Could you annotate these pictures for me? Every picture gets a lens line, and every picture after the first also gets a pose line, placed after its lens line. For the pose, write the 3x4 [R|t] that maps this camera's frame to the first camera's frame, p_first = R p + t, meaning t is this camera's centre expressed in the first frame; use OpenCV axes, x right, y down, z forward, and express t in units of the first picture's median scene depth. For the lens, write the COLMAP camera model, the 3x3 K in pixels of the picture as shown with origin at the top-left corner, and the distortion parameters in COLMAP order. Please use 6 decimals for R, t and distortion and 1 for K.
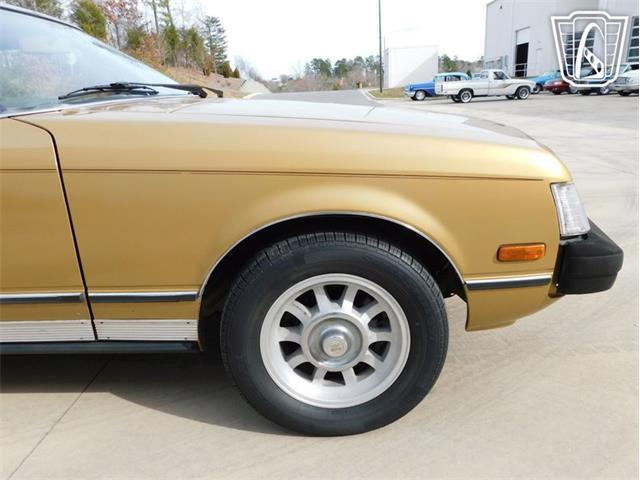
lens RADIAL K [[469.2, 0, 314.0], [0, 469.2, 231.4], [0, 0, 1]] dist [-0.017660, 0.020506]
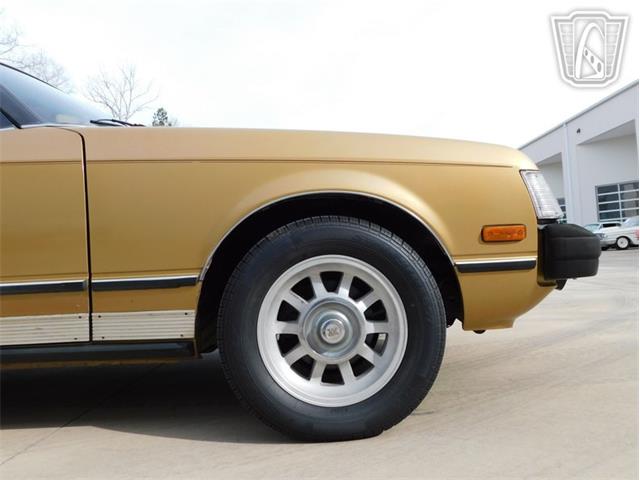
lens RADIAL K [[469.2, 0, 313.6], [0, 469.2, 236.1], [0, 0, 1]] dist [-0.017660, 0.020506]
pose [[0.999926, -0.006143, 0.010457, -0.004360], [0.009282, 0.942575, -0.333867, 0.382971], [-0.007805, 0.333939, 0.942562, -0.006916]]
